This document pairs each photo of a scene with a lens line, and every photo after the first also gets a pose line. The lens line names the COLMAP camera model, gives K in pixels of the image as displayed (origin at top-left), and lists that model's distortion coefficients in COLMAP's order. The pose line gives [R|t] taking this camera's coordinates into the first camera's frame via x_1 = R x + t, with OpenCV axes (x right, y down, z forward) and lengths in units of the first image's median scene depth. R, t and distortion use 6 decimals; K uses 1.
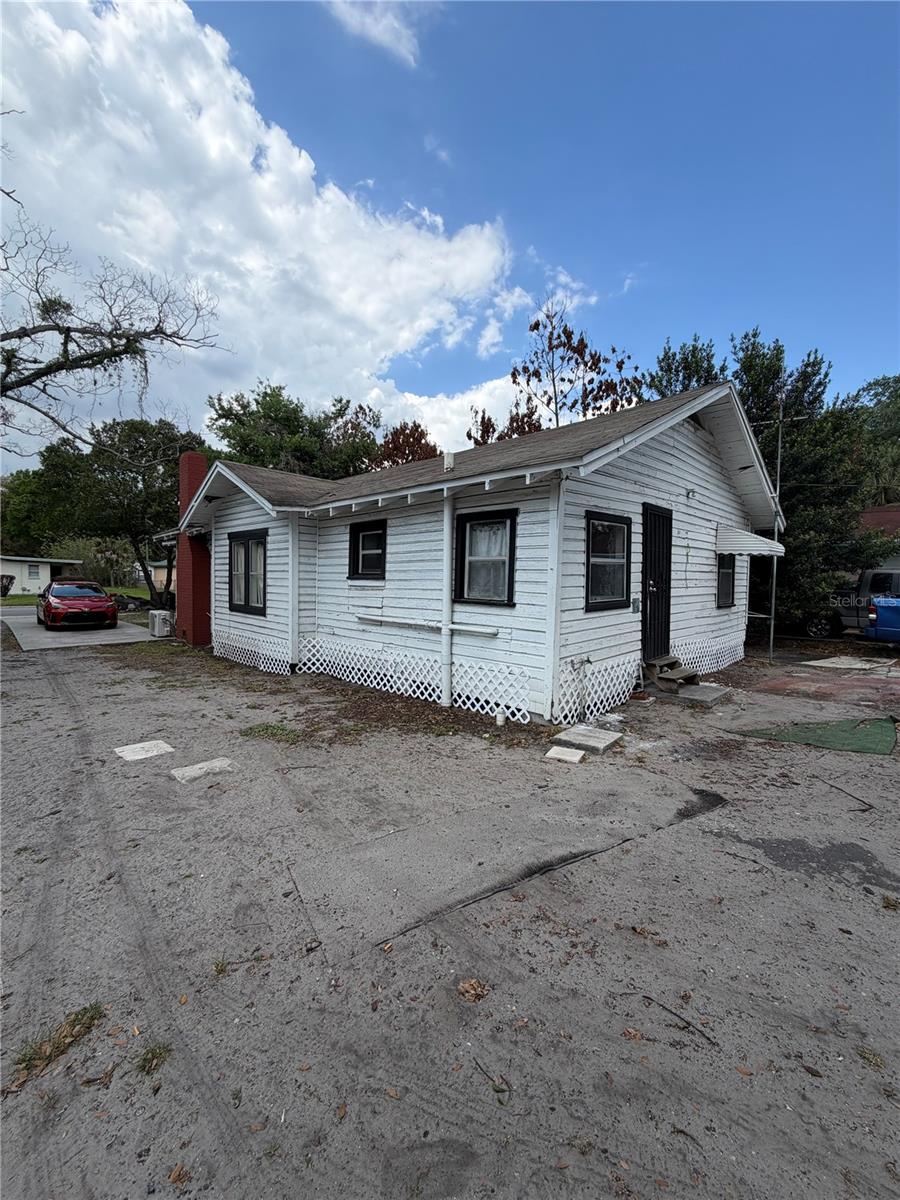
lens RADIAL K [[478.5, 0, 451.6], [0, 478.5, 597.5], [0, 0, 1]] dist [-0.000785, 0.000792]
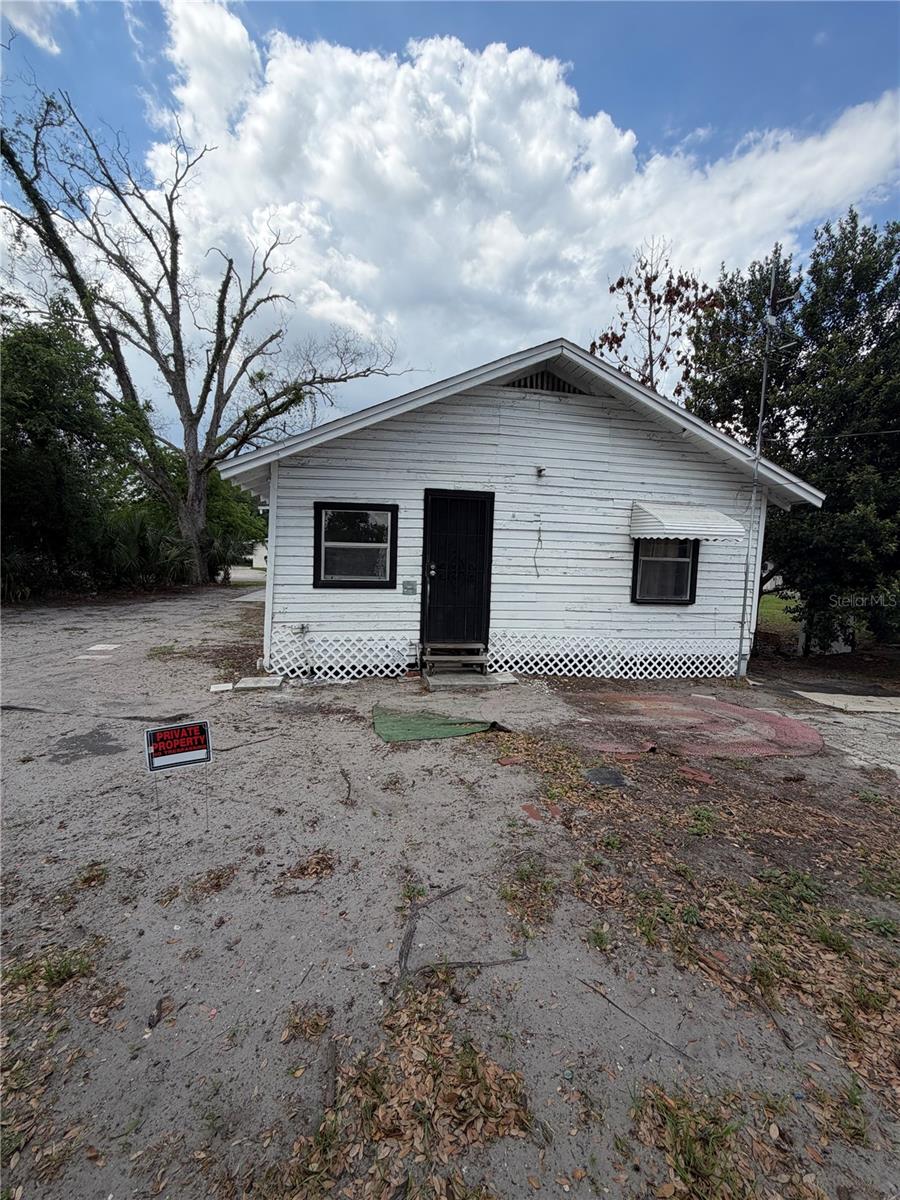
lens RADIAL K [[478.5, 0, 451.6], [0, 478.5, 597.5], [0, 0, 1]] dist [-0.000785, 0.000792]
pose [[0.816169, 0.062163, -0.574459, 1.318680], [-0.050445, 0.998066, 0.036332, -0.005572], [0.575607, -0.000674, 0.817726, 0.239427]]
